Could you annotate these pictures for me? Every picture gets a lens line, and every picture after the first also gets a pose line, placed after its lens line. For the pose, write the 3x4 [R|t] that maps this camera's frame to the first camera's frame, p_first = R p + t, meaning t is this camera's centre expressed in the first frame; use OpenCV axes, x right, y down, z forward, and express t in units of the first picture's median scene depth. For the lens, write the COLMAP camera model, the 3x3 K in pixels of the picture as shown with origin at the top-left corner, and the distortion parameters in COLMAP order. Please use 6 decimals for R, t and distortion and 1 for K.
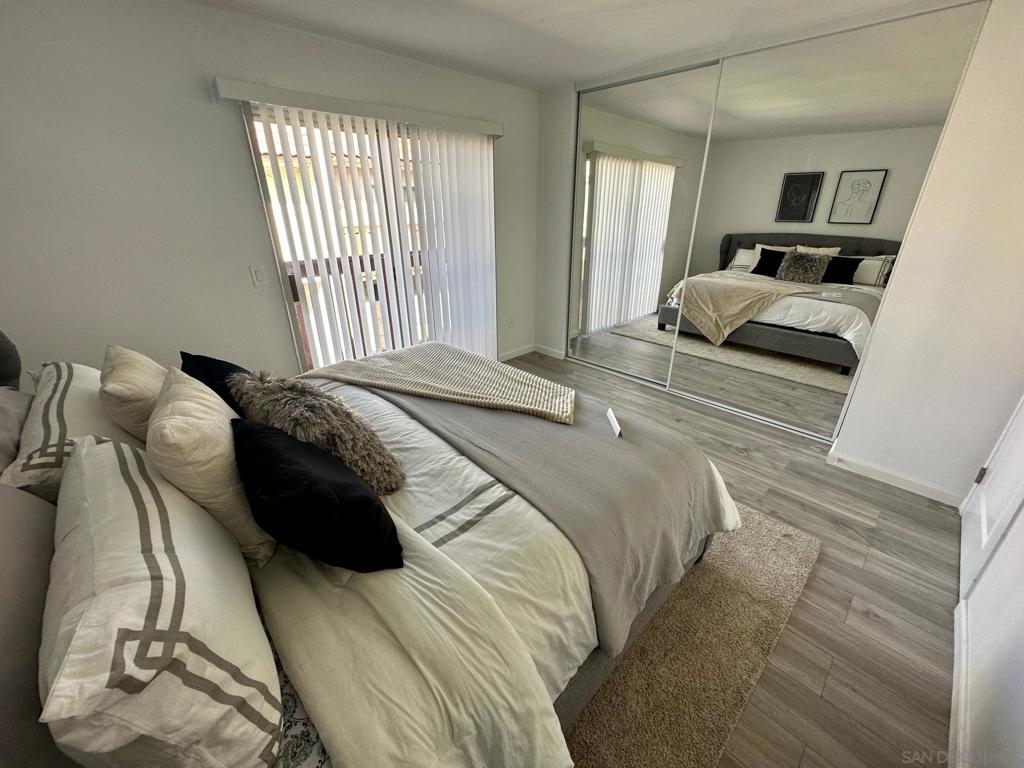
lens RADIAL K [[407.5, 0, 513.1], [0, 407.5, 383.6], [0, 0, 1]] dist [-0.001421, -0.000200]
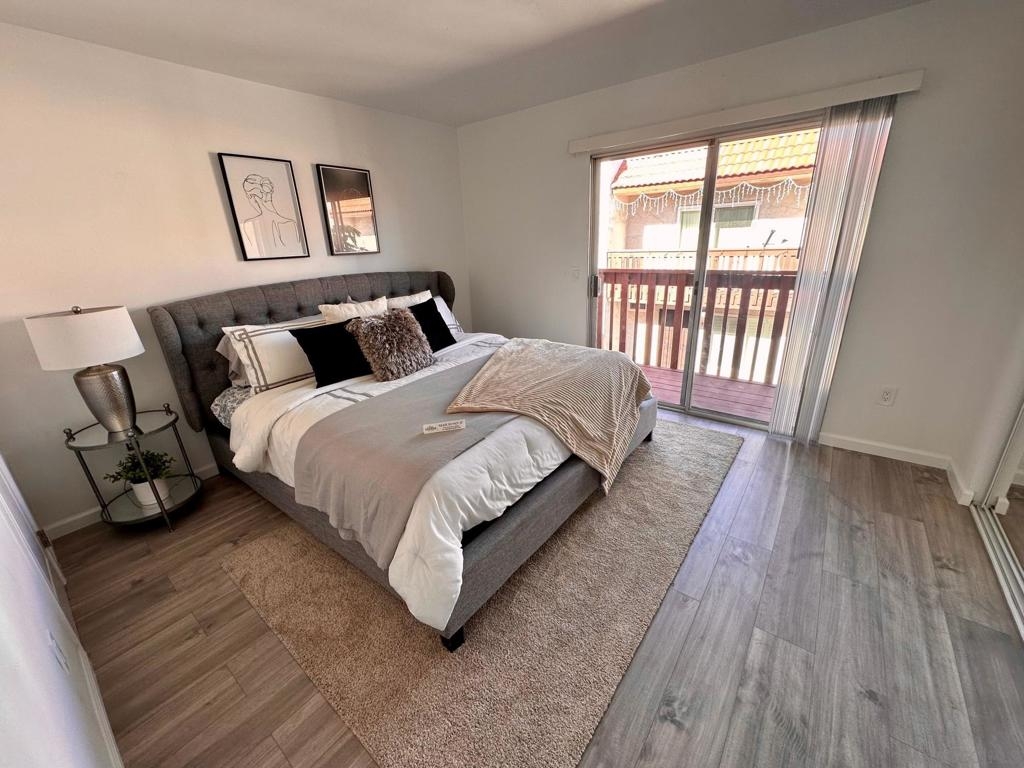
lens RADIAL K [[407.5, 0, 538.4], [0, 407.5, 383.4], [0, 0, 1]] dist [-0.001421, -0.000200]
pose [[0.173019, 0.338843, -0.924797, 1.589212], [-0.361041, 0.895418, 0.260532, -0.483631], [0.916359, 0.288812, 0.277260, 1.158359]]
